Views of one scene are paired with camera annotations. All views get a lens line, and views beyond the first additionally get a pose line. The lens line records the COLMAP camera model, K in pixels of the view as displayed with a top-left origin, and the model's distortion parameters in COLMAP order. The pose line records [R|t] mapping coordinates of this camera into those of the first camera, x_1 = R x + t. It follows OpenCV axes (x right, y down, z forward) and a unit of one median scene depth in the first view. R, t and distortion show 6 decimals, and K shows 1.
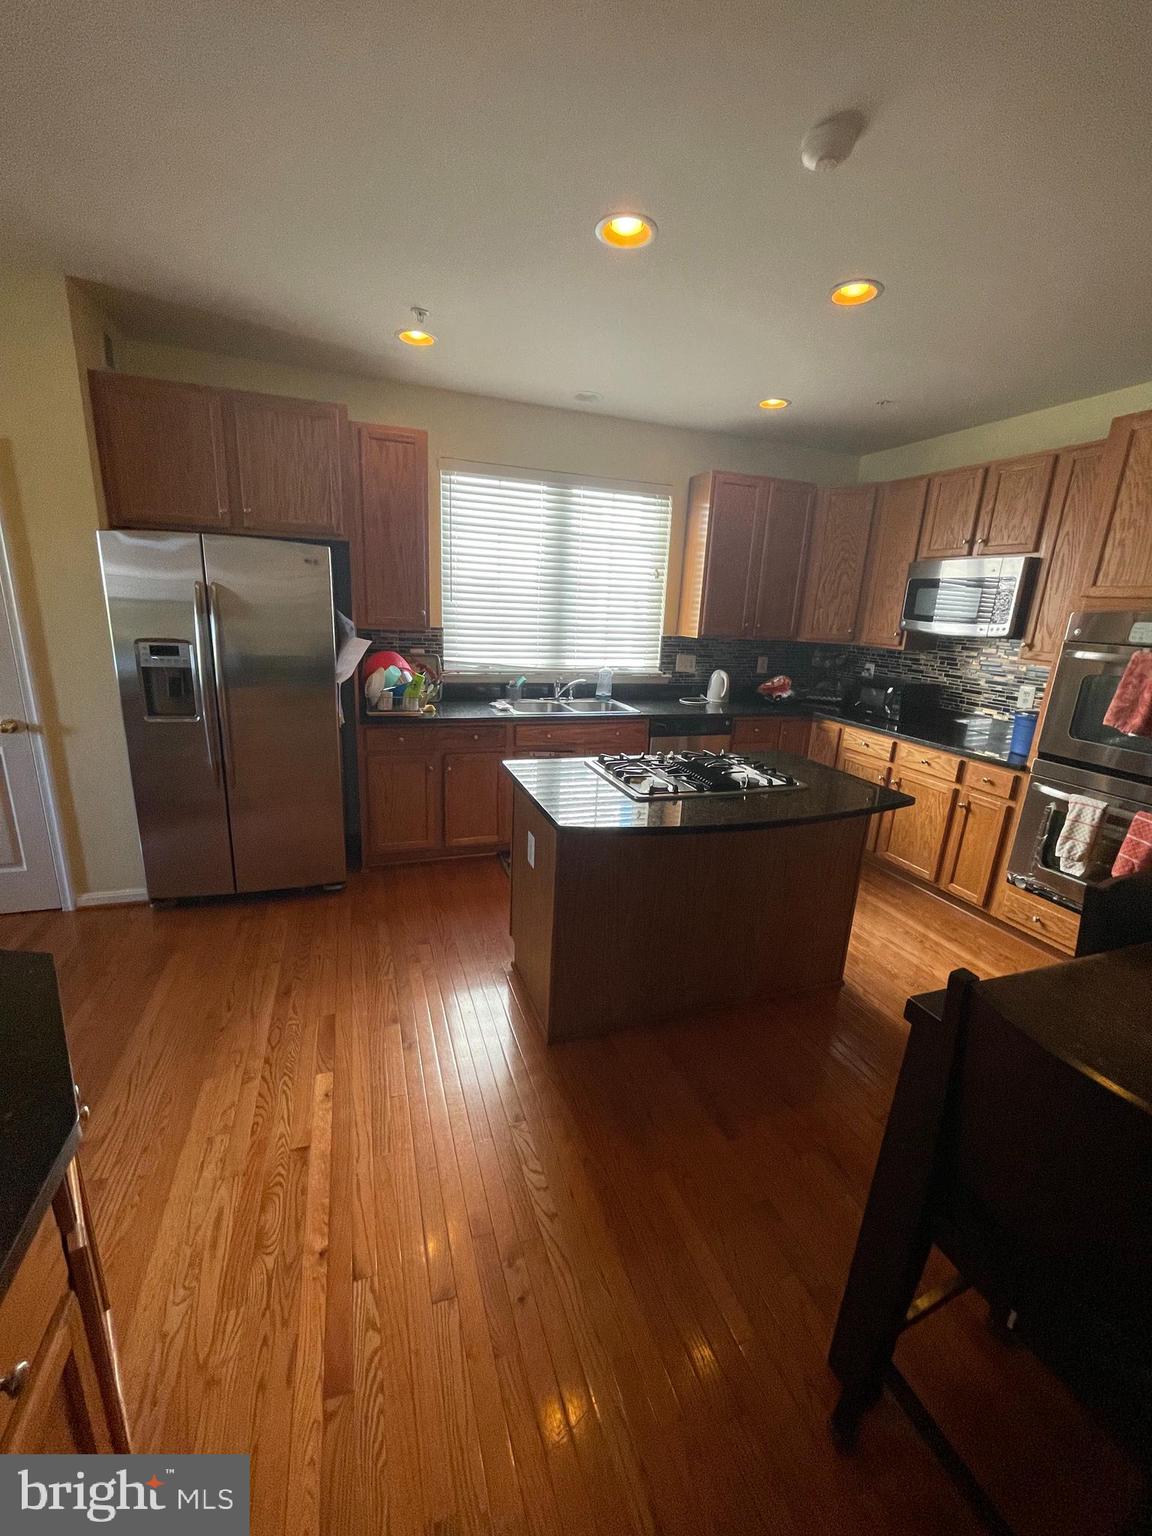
lens RADIAL K [[617.8, 0, 576.0], [0, 617.8, 768.0], [0, 0, 1]] dist [-0.003891, -0.000464]
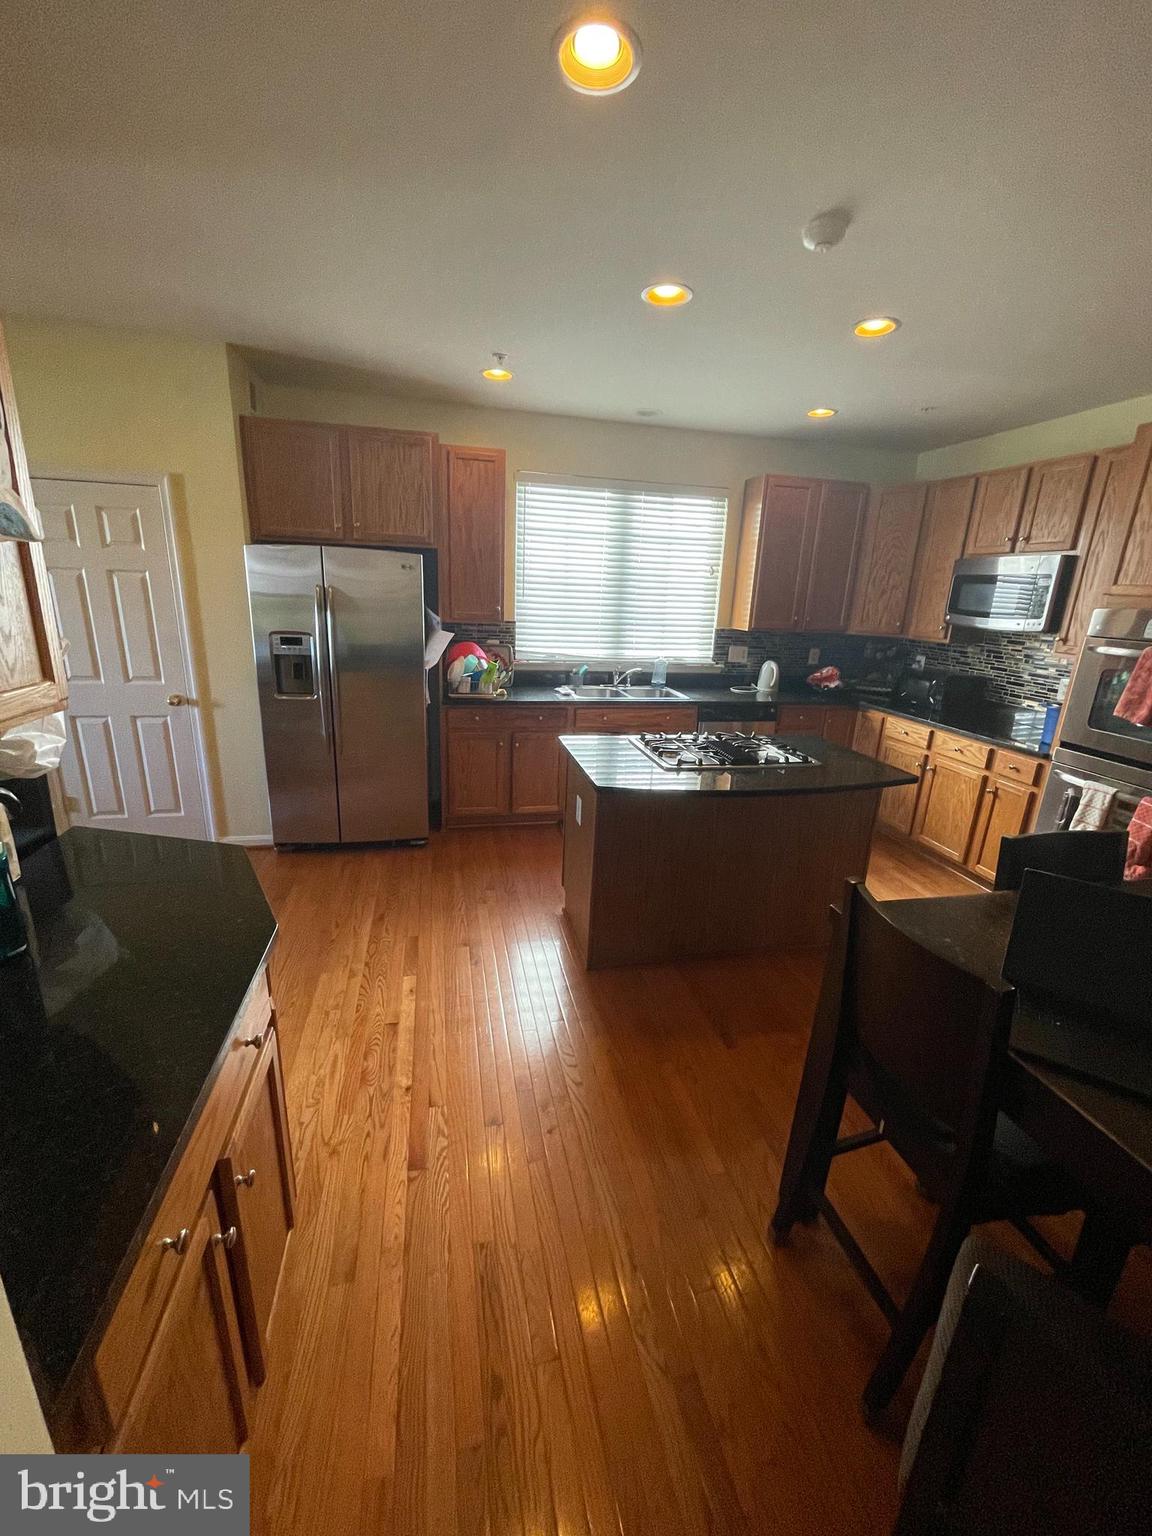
lens RADIAL K [[617.8, 0, 576.0], [0, 617.8, 768.0], [0, 0, 1]] dist [-0.003891, -0.000464]
pose [[0.992270, 0.029548, -0.120527, 0.050248], [-0.027430, 0.999439, 0.019195, 0.021935], [0.121027, -0.015741, 0.992524, -0.148069]]
